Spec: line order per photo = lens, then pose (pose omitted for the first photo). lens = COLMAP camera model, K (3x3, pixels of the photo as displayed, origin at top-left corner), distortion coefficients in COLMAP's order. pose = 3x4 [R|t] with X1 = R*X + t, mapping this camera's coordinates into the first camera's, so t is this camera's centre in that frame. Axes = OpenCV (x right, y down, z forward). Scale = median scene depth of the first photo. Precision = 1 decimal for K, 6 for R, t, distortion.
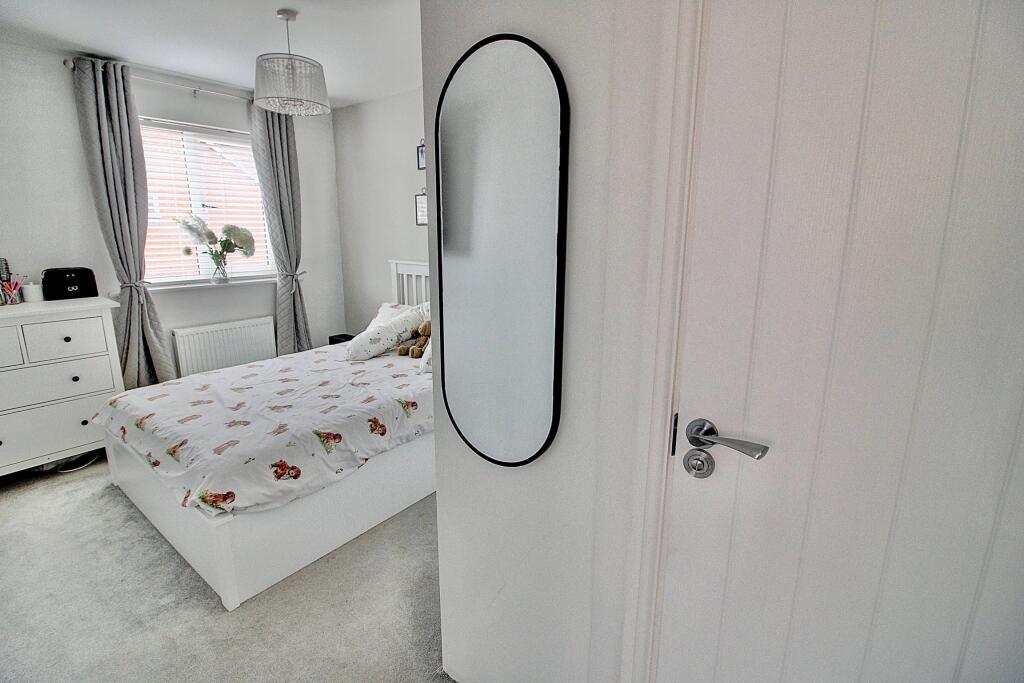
lens RADIAL K [[482.3, 0, 509.3], [0, 482.3, 333.0], [0, 0, 1]] dist [0.009348, -0.018290]
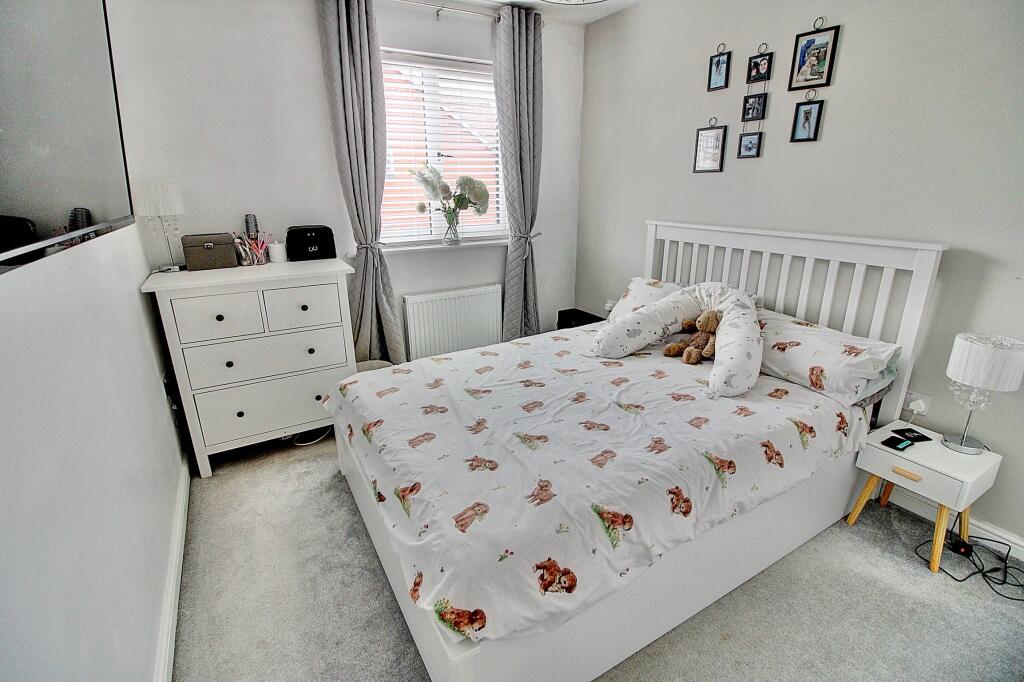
lens RADIAL K [[482.3, 0, 509.3], [0, 482.3, 332.5], [0, 0, 1]] dist [0.009348, -0.018290]
pose [[0.924597, 0.100719, -0.367391, -0.202977], [-0.066903, 0.992358, 0.103680, -0.053916], [0.375026, -0.071283, 0.924270, 0.269844]]
